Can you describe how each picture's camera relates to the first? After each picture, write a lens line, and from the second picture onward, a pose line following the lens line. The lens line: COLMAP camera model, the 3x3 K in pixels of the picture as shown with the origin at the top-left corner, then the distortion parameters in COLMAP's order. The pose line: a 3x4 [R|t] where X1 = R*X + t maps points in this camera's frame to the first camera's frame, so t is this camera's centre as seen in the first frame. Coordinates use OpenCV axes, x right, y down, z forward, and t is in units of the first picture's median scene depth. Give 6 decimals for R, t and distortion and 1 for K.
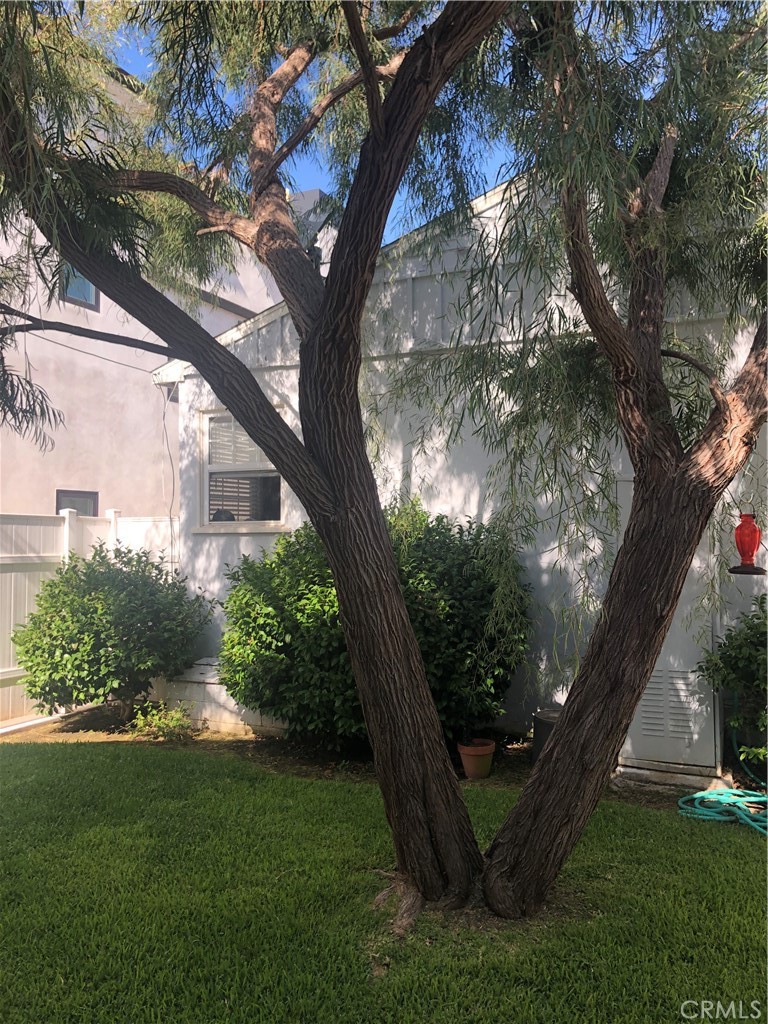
lens RADIAL K [[833.1, 0, 381.8], [0, 833.1, 499.8], [0, 0, 1]] dist [0.007960, -0.008054]
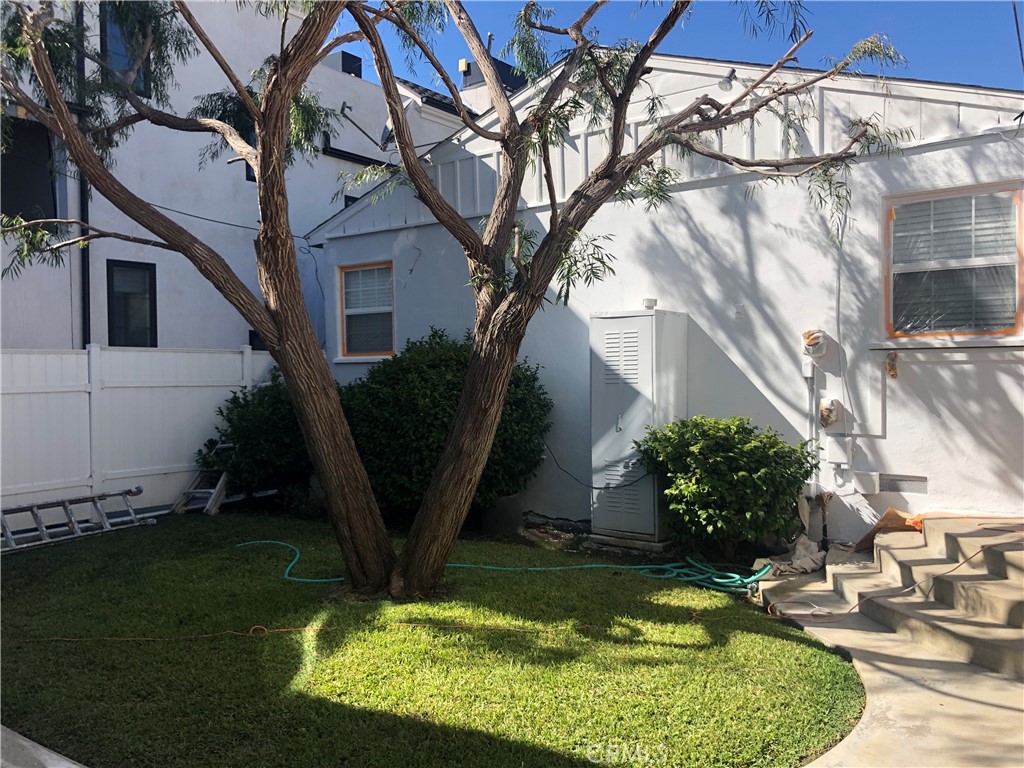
lens RADIAL K [[836.6, 0, 520.4], [0, 836.6, 388.4], [0, 0, 1]] dist [0.000422, -0.009307]
pose [[0.982245, -0.004293, -0.187556, 0.436144], [0.016288, 0.997914, 0.062461, 0.004530], [0.186896, -0.064407, 0.980266, -0.314152]]
